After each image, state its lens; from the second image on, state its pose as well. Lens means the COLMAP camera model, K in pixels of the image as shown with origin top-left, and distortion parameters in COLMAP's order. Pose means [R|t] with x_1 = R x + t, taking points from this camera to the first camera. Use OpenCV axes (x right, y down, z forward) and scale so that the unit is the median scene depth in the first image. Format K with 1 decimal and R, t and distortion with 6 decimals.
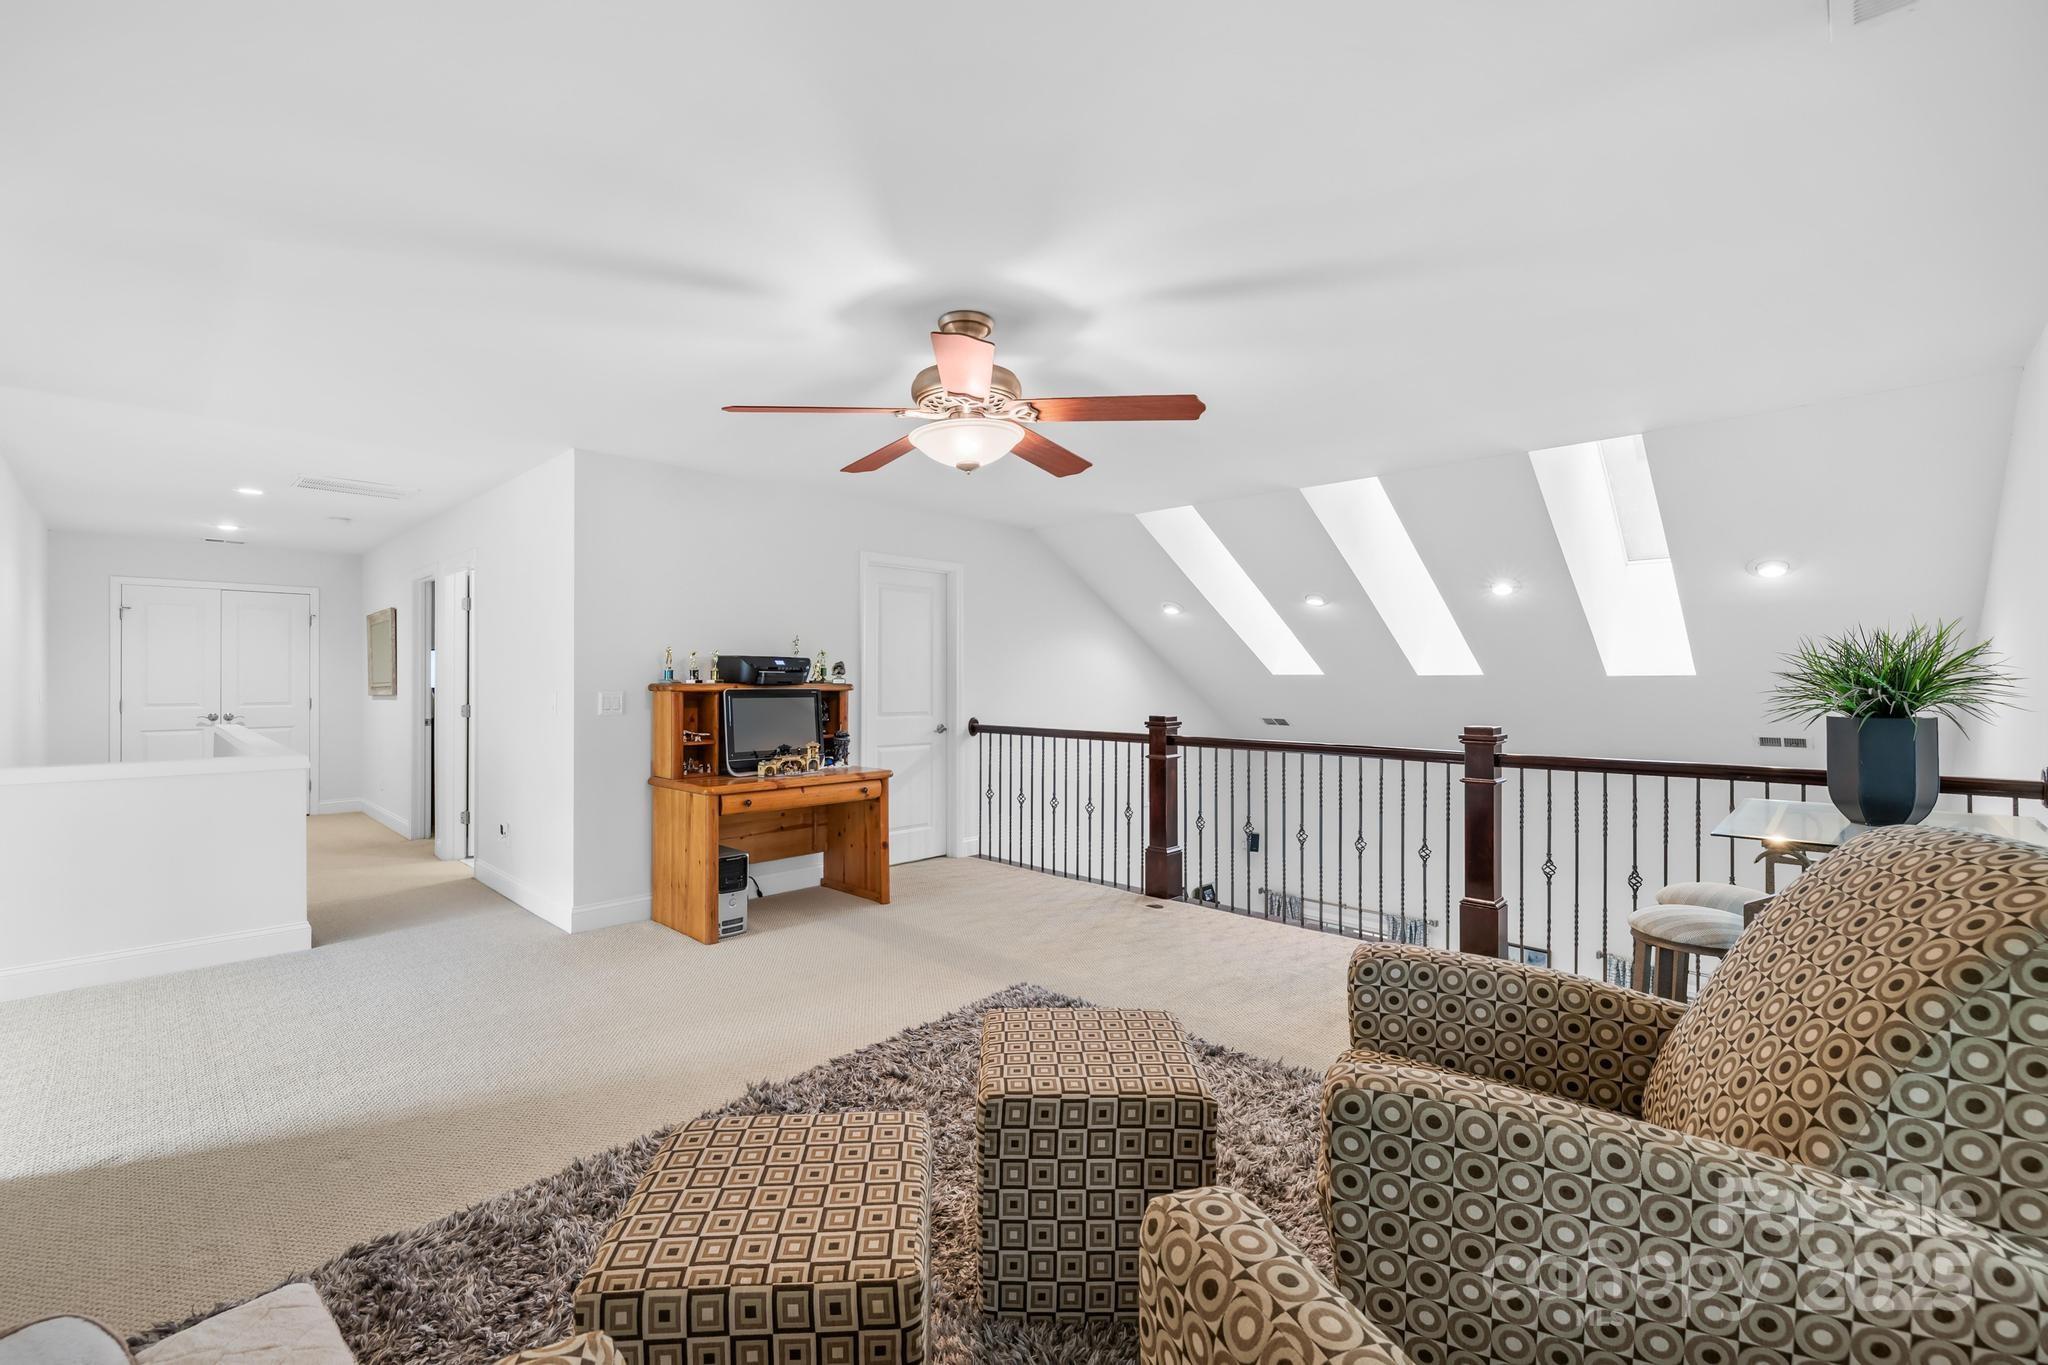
lens RADIAL K [[879.9, 0, 1010.0], [0, 879.9, 684.5], [0, 0, 1]] dist [0.022046, 0.000140]
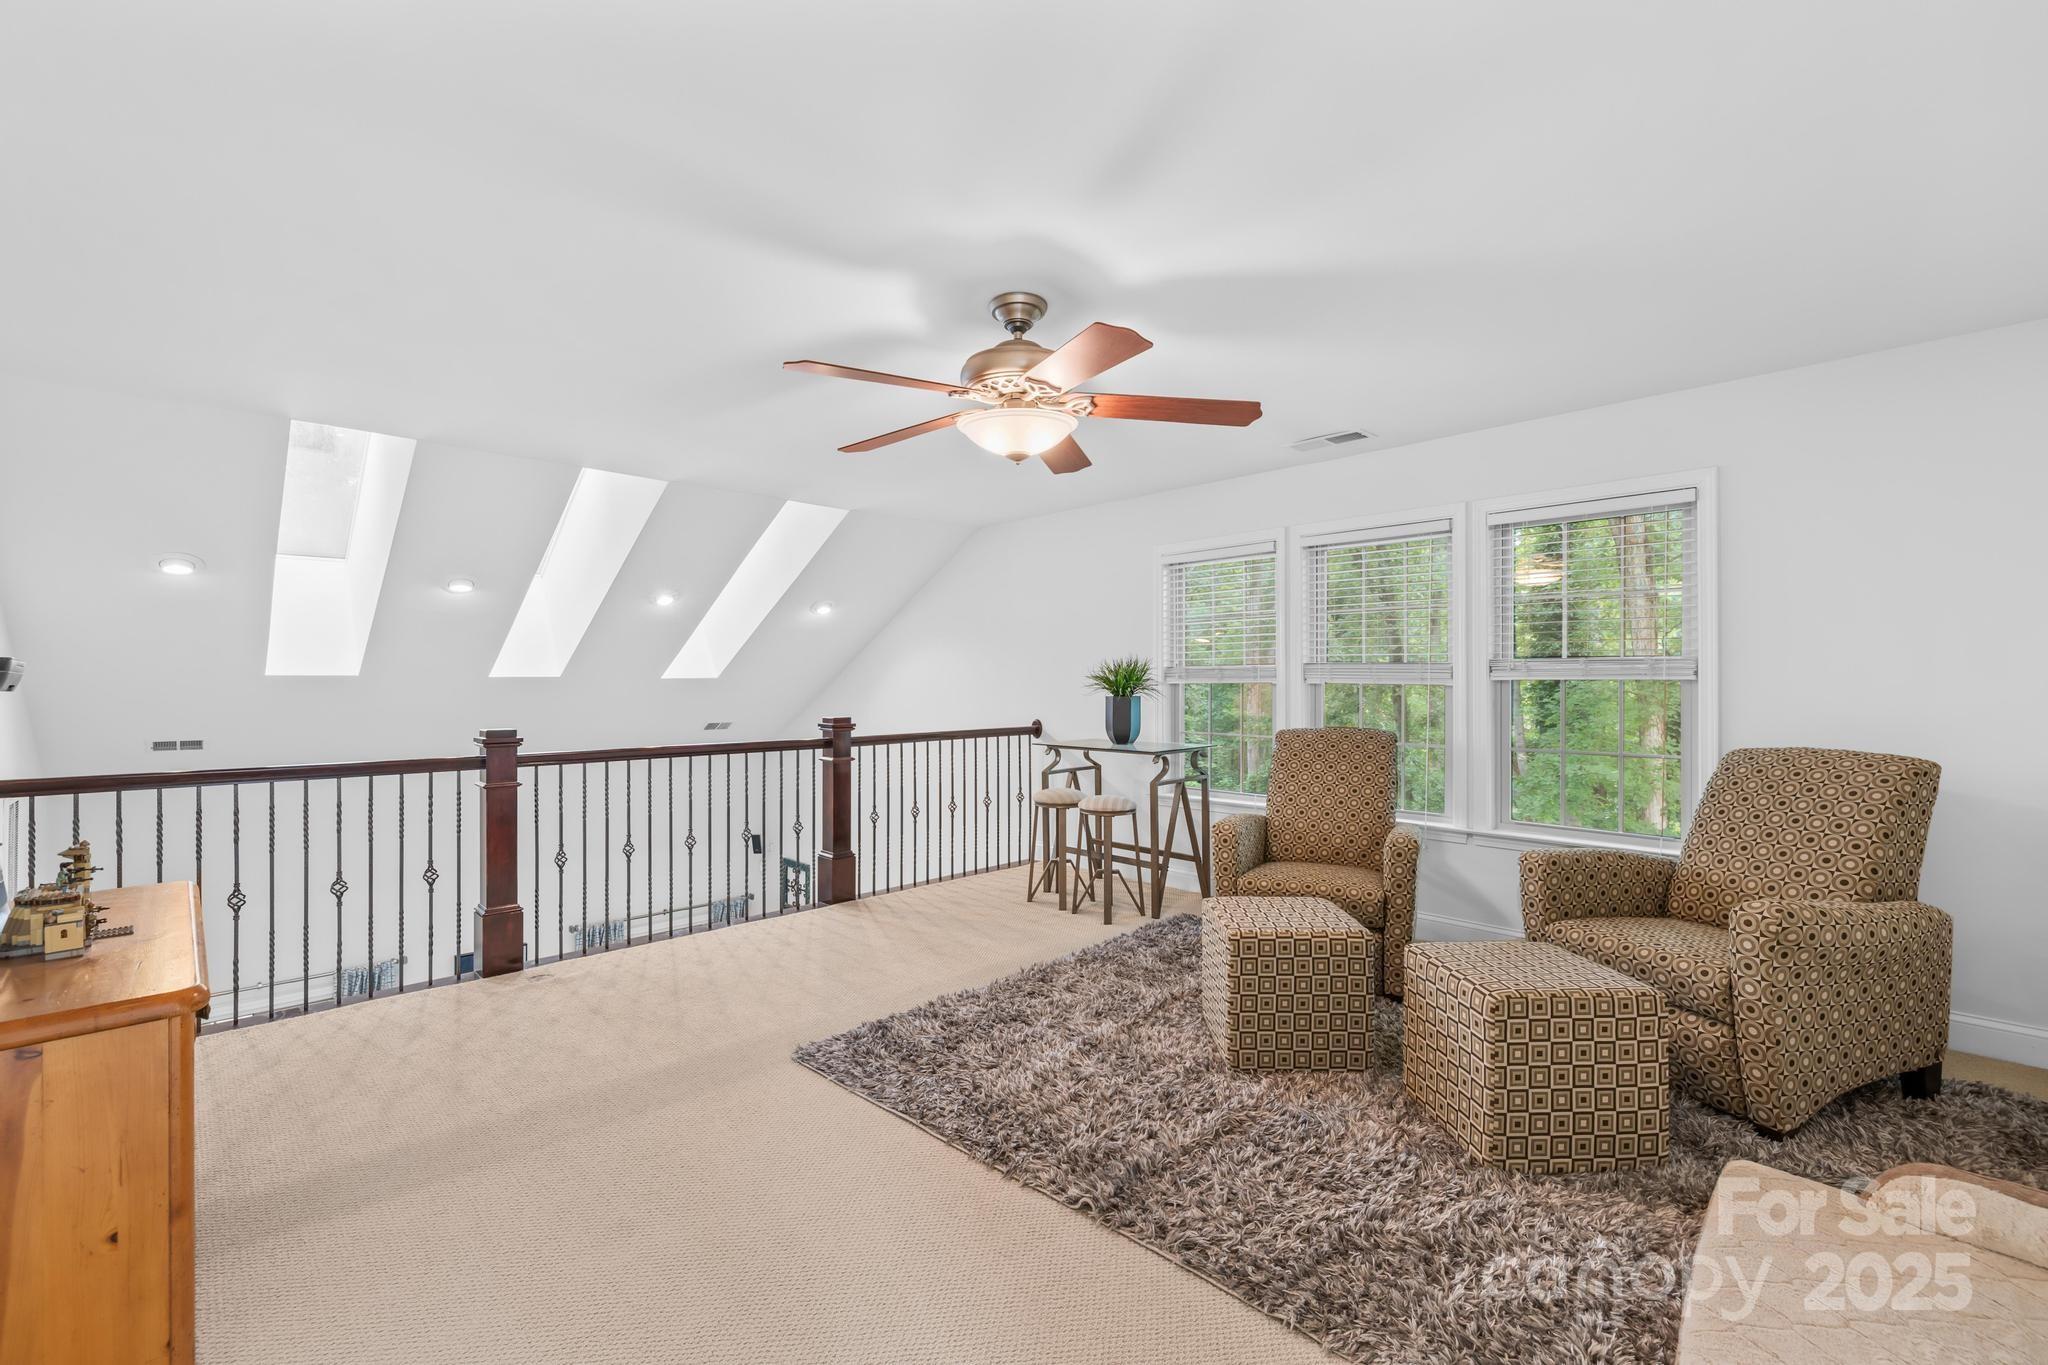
lens RADIAL K [[879.9, 0, 1009.7], [0, 879.9, 676.6], [0, 0, 1]] dist [0.022046, 0.000140]
pose [[0.036435, 0.002519, 0.999333, -0.505247], [0.006654, 0.999974, -0.002763, -0.004191], [-0.999314, 0.006751, 0.036418, 0.485604]]
